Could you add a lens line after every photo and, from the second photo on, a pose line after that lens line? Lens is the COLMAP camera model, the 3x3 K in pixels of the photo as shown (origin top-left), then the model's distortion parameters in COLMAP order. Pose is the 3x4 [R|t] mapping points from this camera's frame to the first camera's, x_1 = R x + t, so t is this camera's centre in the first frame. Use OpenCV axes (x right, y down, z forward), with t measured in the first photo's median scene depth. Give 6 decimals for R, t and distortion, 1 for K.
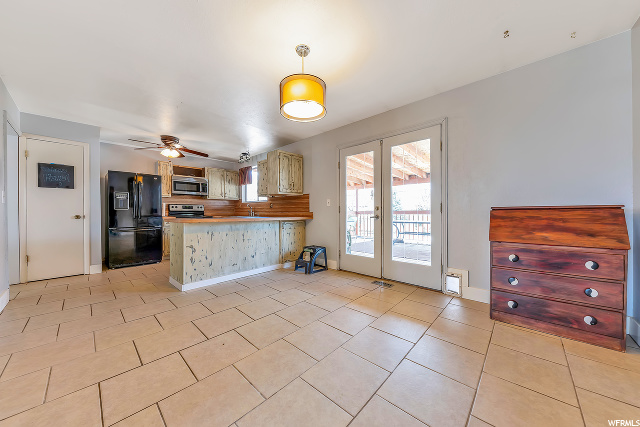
lens RADIAL K [[219.9, 0, 320.0], [0, 219.9, 213.5], [0, 0, 1]] dist [0.000868, -0.000003]
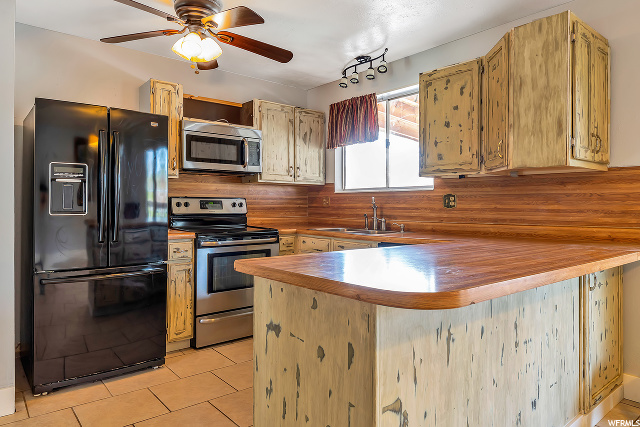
lens RADIAL K [[421.7, 0, 319.7], [0, 421.7, 205.0], [0, 0, 1]] dist [-0.003186, -0.001280]
pose [[0.990536, 0.007739, -0.137035, -0.327037], [-0.009309, 0.999898, -0.010820, -0.022185], [0.136937, 0.011993, 0.990507, 0.312944]]
